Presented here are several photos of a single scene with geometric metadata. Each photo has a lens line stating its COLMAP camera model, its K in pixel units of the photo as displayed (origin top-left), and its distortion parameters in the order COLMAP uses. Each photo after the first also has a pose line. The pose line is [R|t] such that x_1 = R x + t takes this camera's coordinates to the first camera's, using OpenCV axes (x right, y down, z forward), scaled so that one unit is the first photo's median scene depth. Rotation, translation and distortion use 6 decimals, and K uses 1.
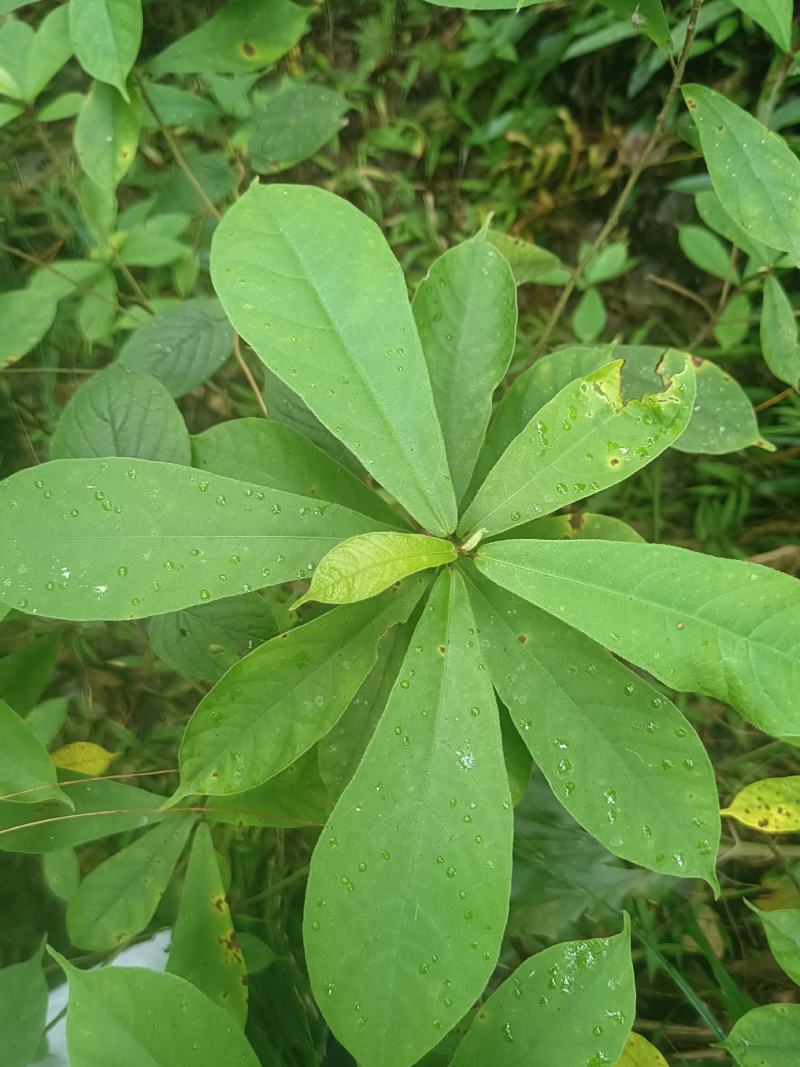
lens RADIAL K [[869.2, 0, 400.0], [0, 869.2, 533.5], [0, 0, 1]] dist [-0.008284, -0.001219]
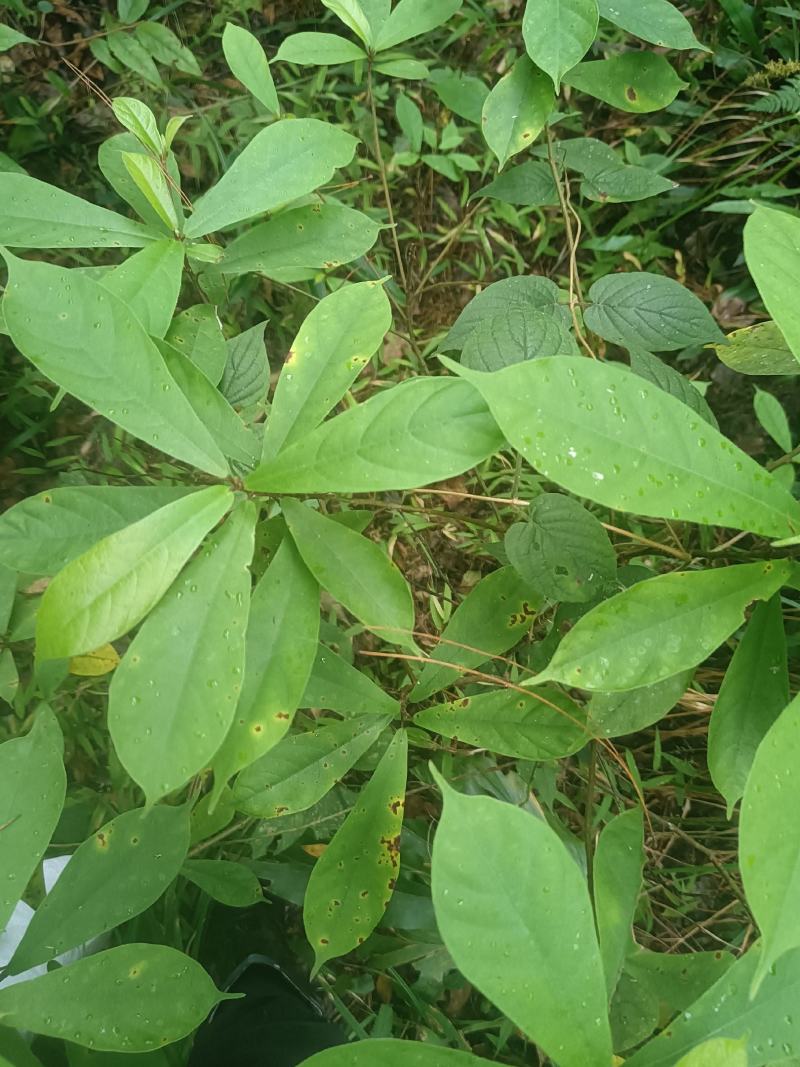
lens RADIAL K [[850.3, 0, 400.0], [0, 850.3, 533.5], [0, 0, 1]] dist [0.004904, 0.001192]
pose [[0.928692, 0.349420, 0.124242, -0.457557], [-0.339998, 0.936011, -0.091015, 0.212564], [-0.148095, 0.042283, 0.988069, -0.041119]]
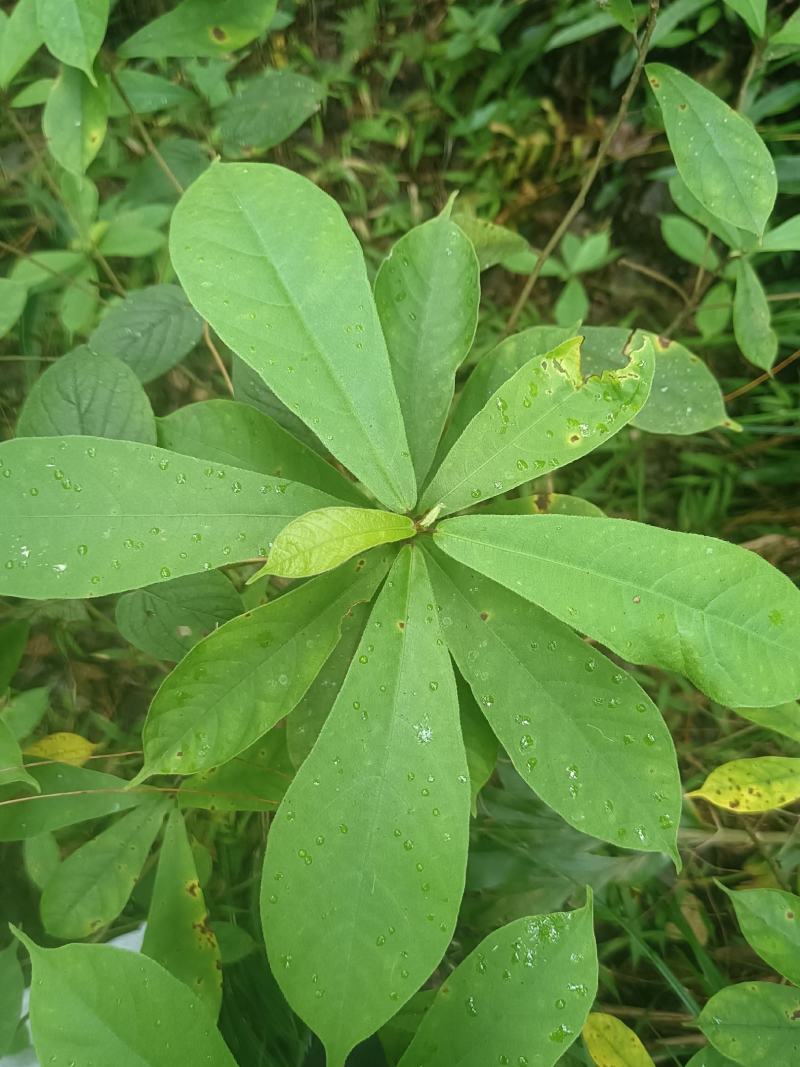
lens RADIAL K [[869.2, 0, 400.0], [0, 869.2, 533.5], [0, 0, 1]] dist [-0.000663, -0.011788]
pose [[0.999950, -0.005047, 0.008585, 0.024516], [0.005011, 0.999978, 0.004235, 0.014813], [-0.008606, -0.004191, 0.999954, -0.001649]]
